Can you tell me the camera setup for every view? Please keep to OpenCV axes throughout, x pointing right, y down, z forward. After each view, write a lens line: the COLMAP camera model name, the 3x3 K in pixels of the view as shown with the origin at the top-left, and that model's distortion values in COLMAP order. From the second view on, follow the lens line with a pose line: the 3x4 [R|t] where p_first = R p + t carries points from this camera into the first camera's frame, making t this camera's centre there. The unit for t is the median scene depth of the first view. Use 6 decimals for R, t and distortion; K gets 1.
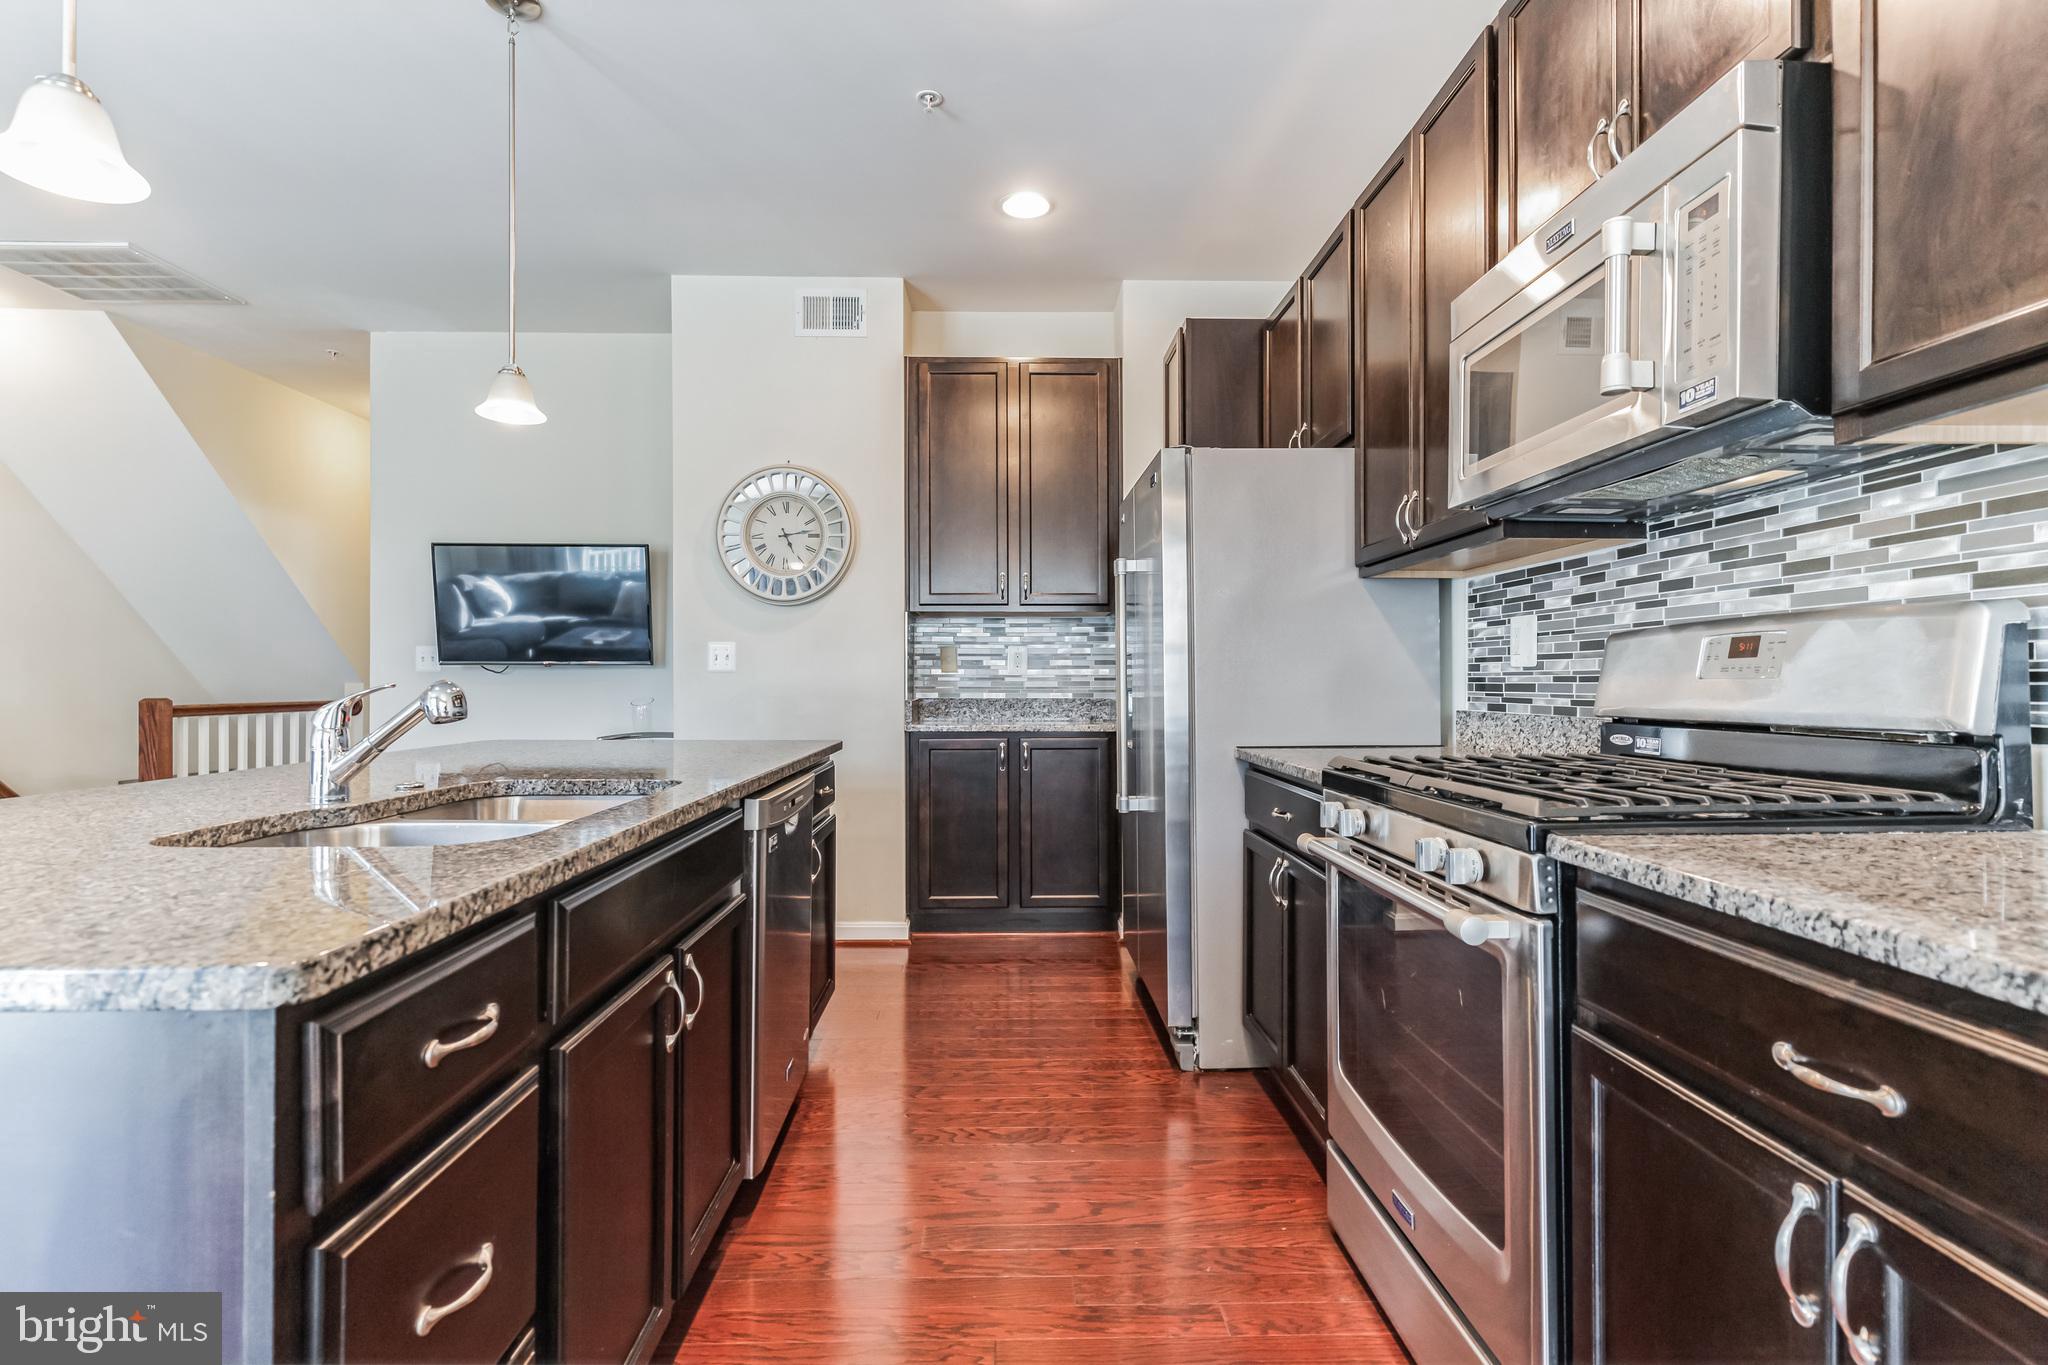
lens RADIAL K [[973.1, 0, 1022.1], [0, 973.1, 677.2], [0, 0, 1]] dist [0.001048, -0.000904]
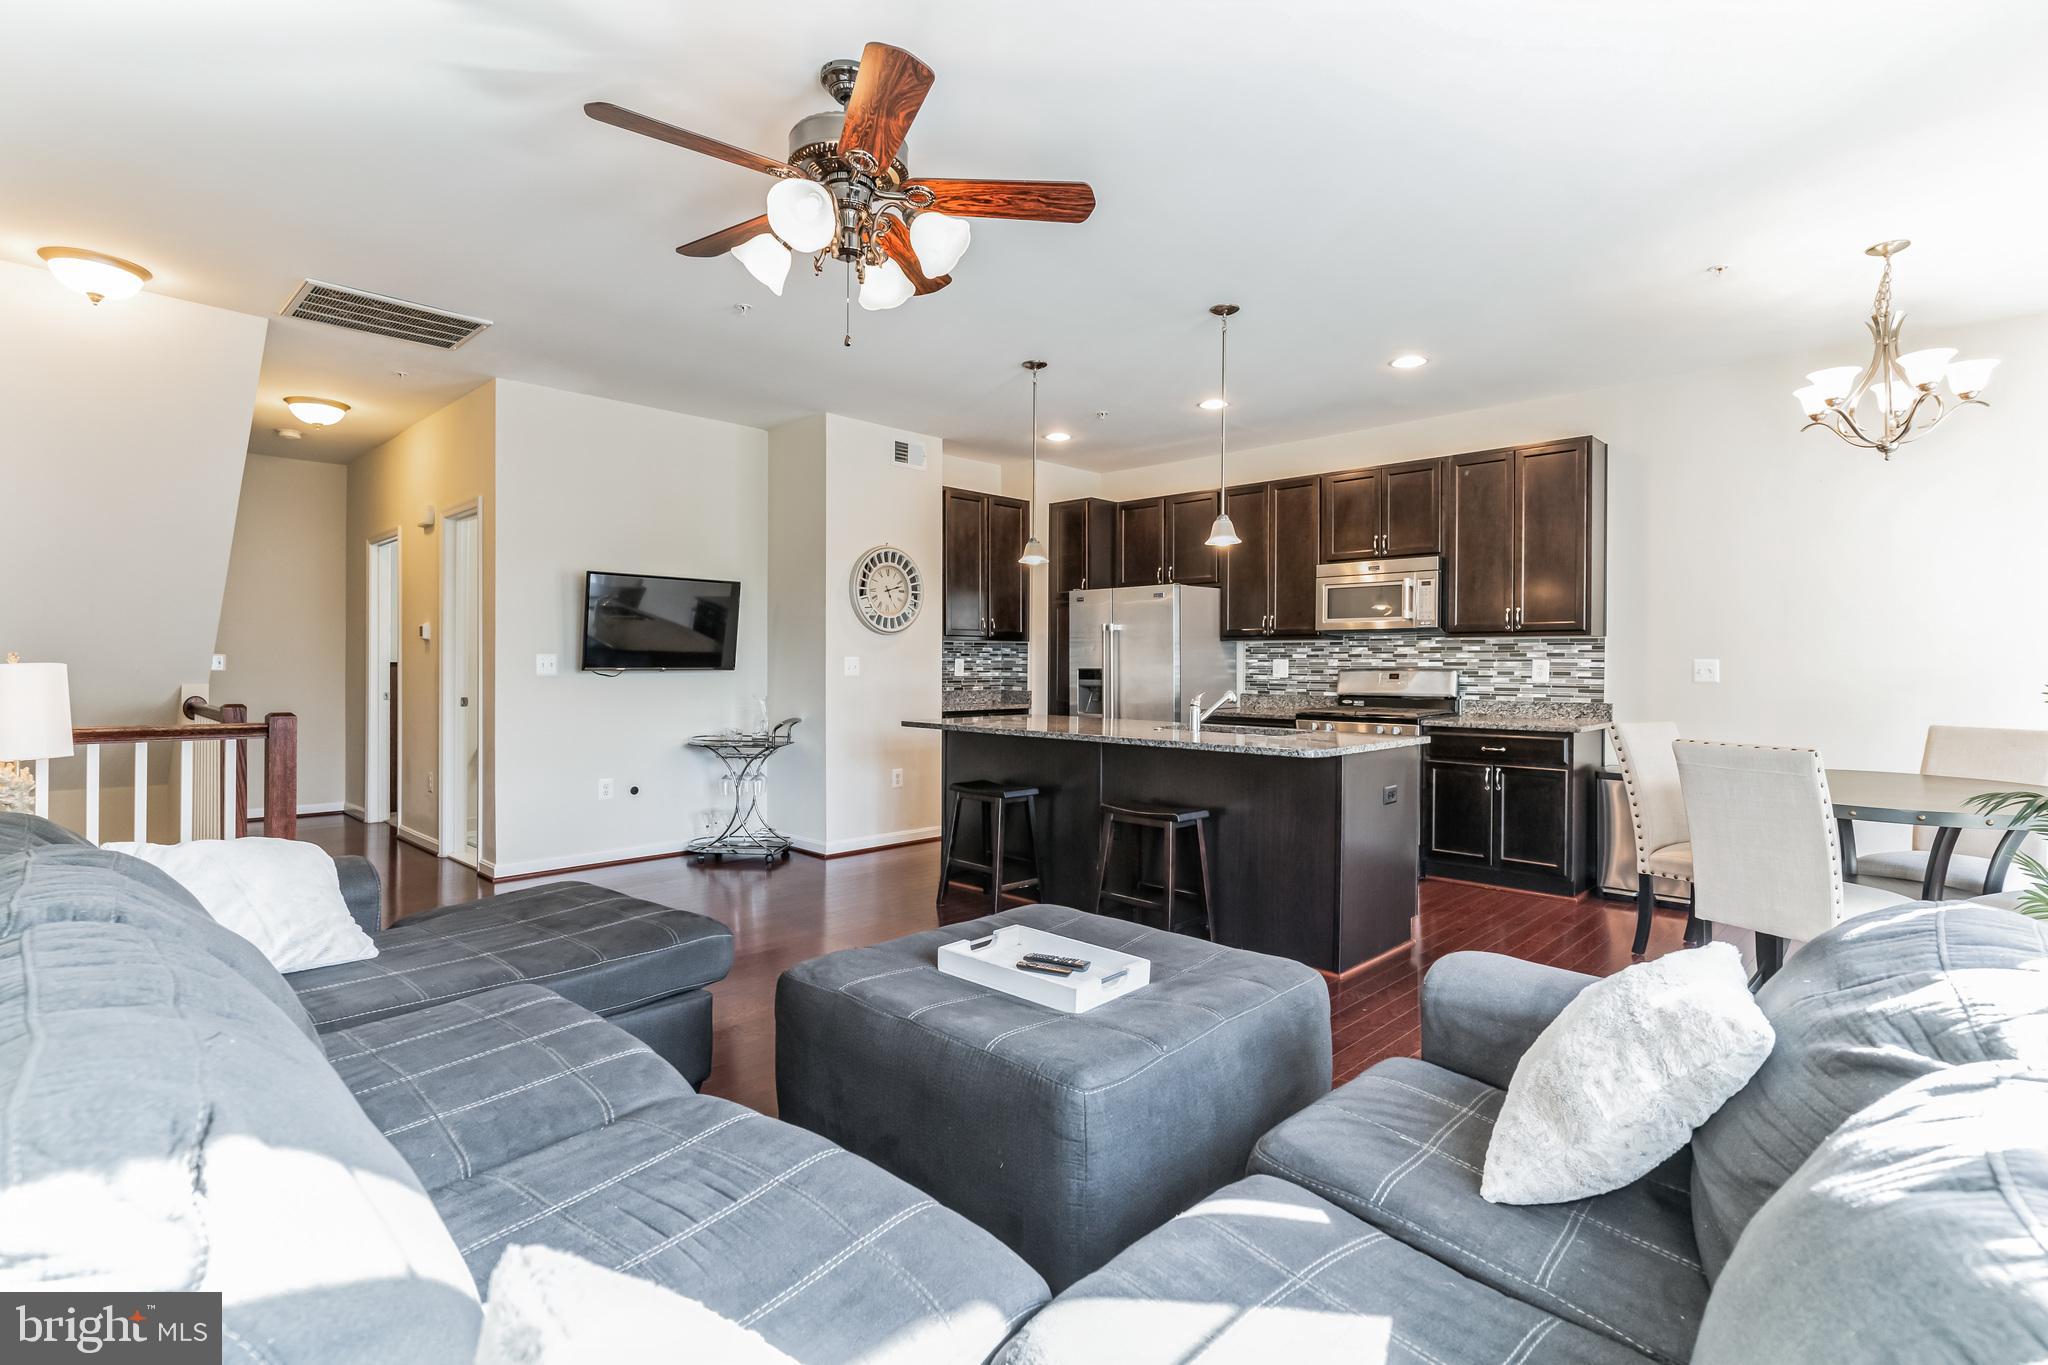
lens RADIAL K [[973.1, 0, 1022.1], [0, 973.1, 677.2], [0, 0, 1]] dist [0.001048, -0.000904]
pose [[0.713408, -0.007005, 0.700714, -1.988639], [-0.007206, 0.999824, 0.017331, -0.055209], [-0.700712, -0.017414, 0.713232, -0.478101]]
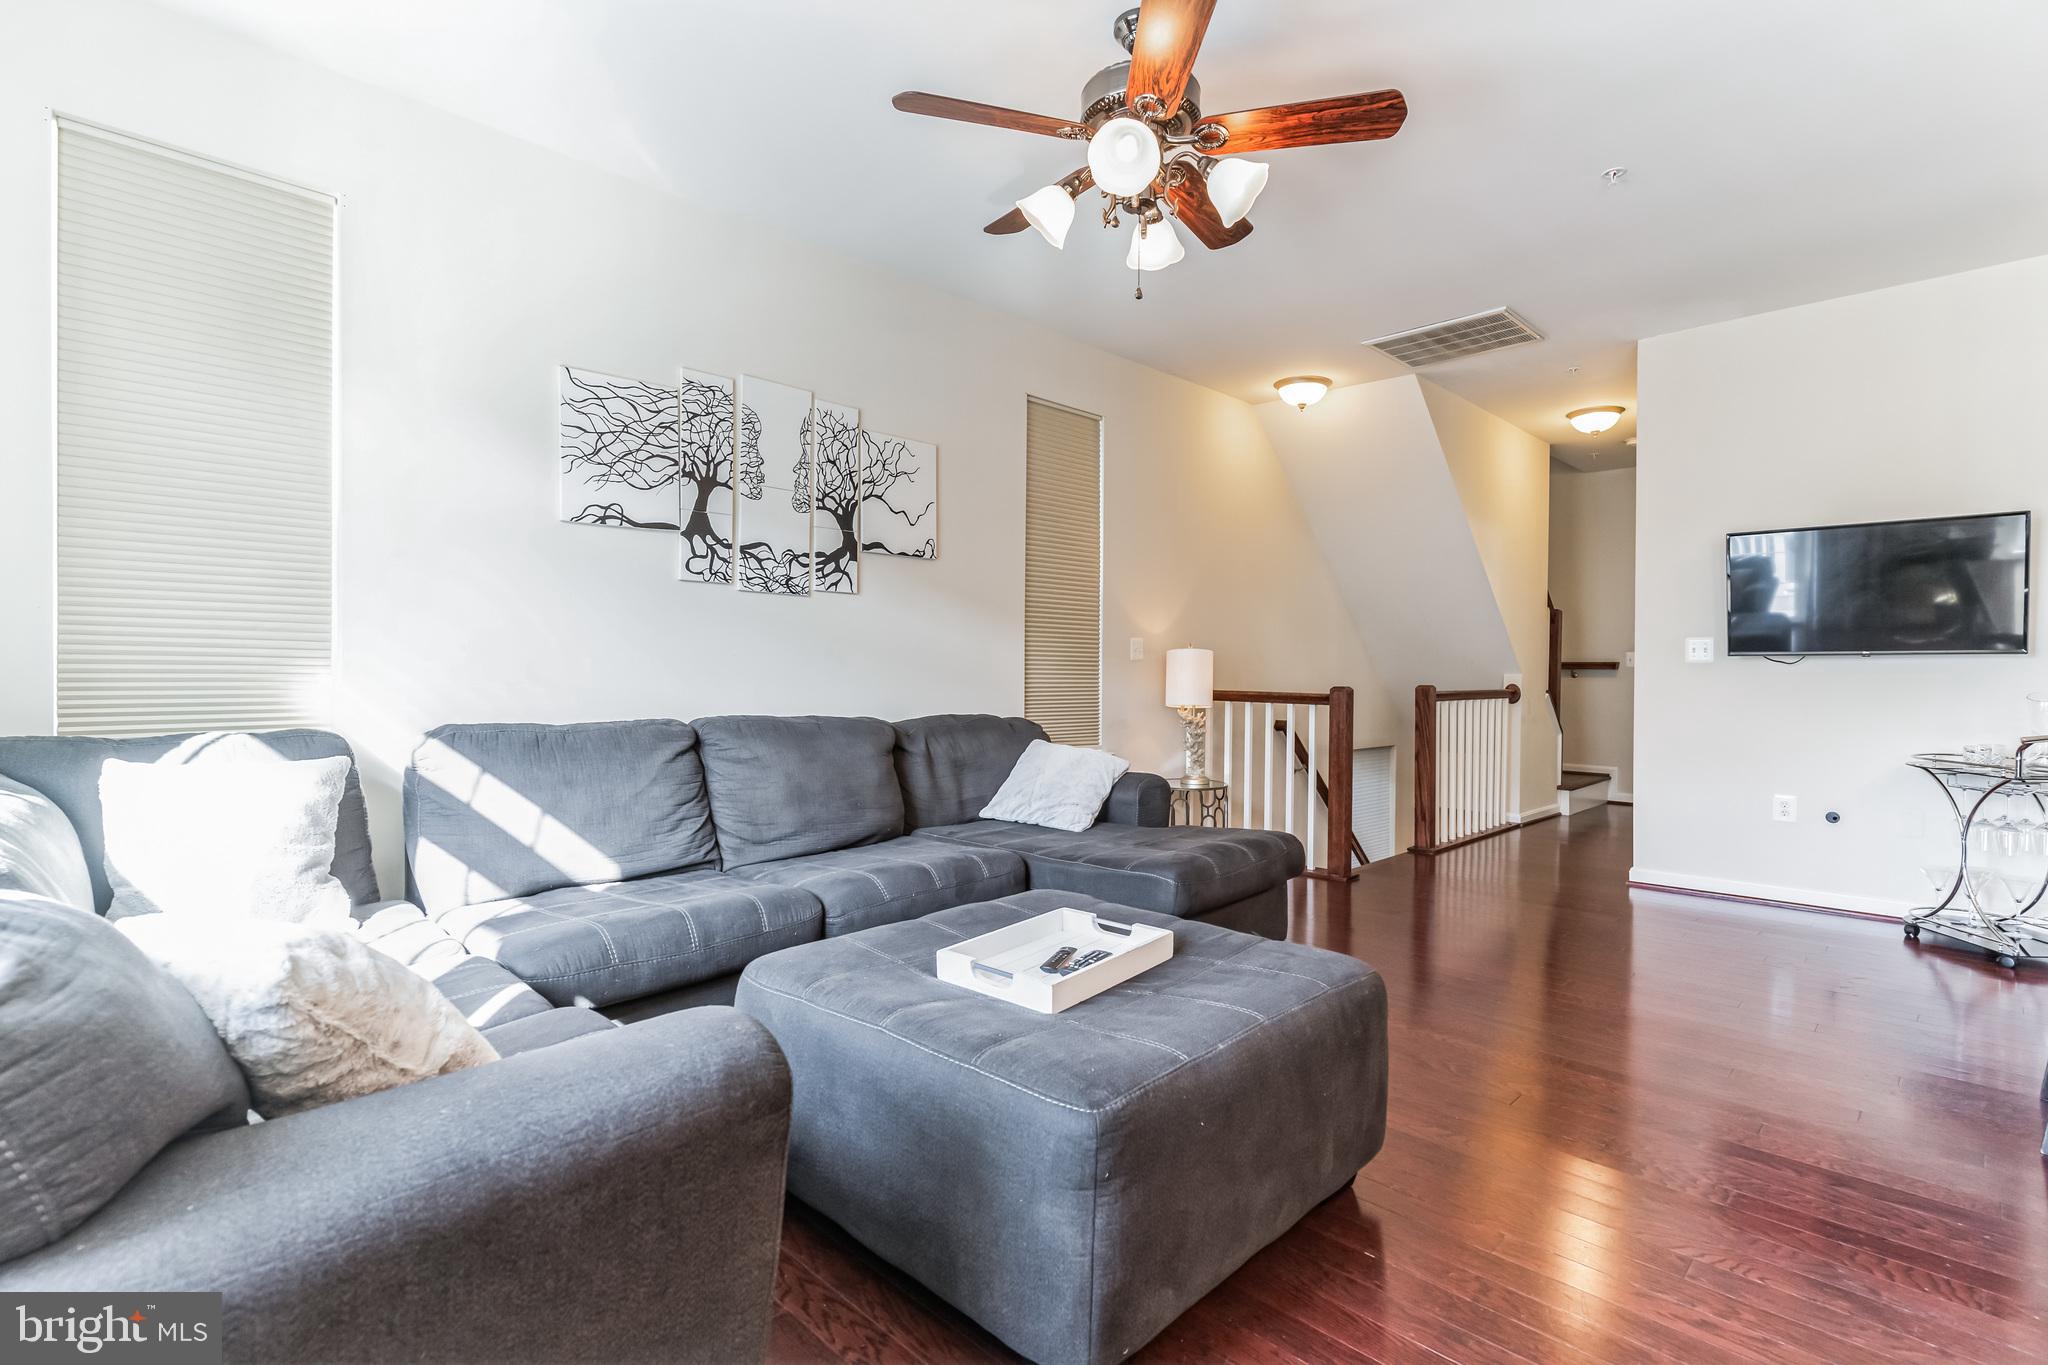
lens RADIAL K [[973.1, 0, 1022.1], [0, 973.1, 677.2], [0, 0, 1]] dist [0.001048, -0.000904]
pose [[0.688289, 0.007002, -0.725403, -0.702401], [-0.001932, 0.999968, 0.007819, 0.005402], [0.725434, -0.003980, 0.688280, -0.405194]]
